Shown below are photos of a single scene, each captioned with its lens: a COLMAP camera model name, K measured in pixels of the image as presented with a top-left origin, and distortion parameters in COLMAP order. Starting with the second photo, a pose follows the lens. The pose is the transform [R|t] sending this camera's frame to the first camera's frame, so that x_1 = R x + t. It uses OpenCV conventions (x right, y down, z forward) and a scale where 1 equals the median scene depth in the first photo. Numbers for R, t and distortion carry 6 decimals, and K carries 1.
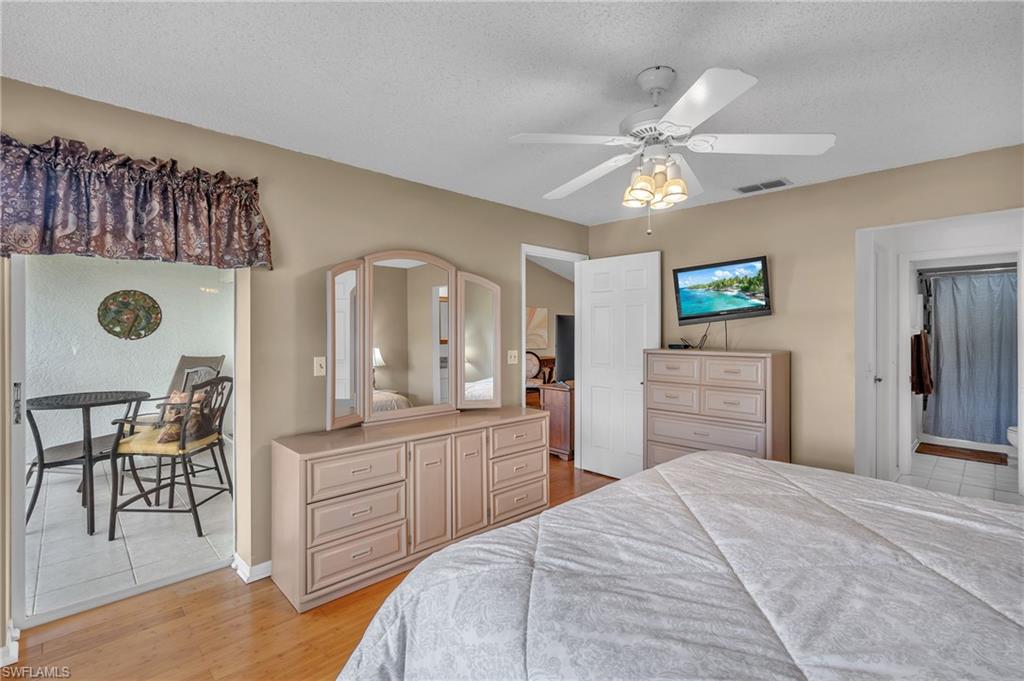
lens RADIAL K [[466.0, 0, 512.7], [0, 466.0, 331.7], [0, 0, 1]] dist [-0.000880, 0.000937]
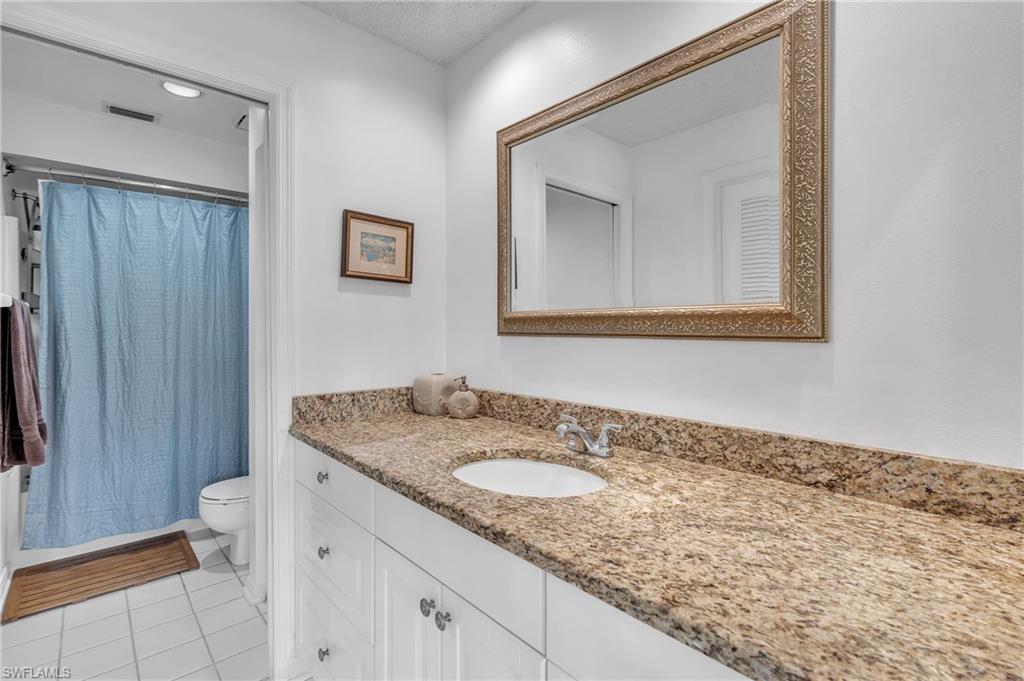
lens RADIAL K [[466.0, 0, 509.2], [0, 466.0, 332.4], [0, 0, 1]] dist [-0.000880, 0.000937]
pose [[0.042471, -0.007836, 0.999067, 0.502179], [0.000070, 0.999969, 0.007840, 0.021530], [-0.999098, -0.000263, 0.042470, 0.565936]]
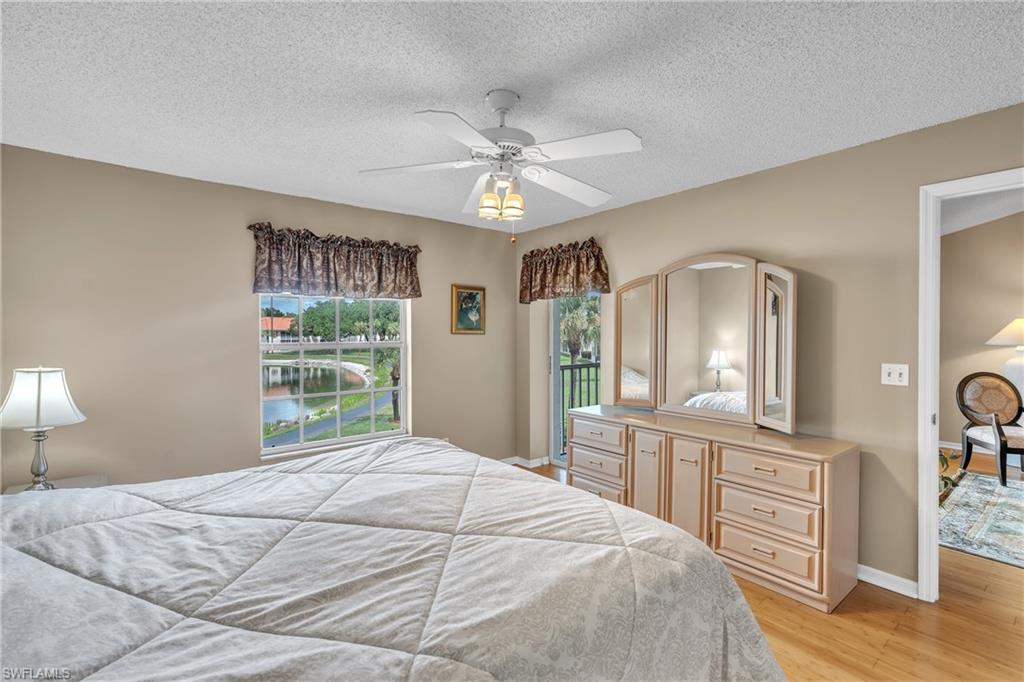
lens RADIAL K [[466.0, 0, 515.0], [0, 466.0, 340.4], [0, 0, 1]] dist [-0.000880, 0.000937]
pose [[-0.085851, 0.015277, -0.996191, 1.796990], [-0.000844, 0.999881, 0.015407, -0.002865], [0.996308, 0.002164, -0.085828, 1.453493]]
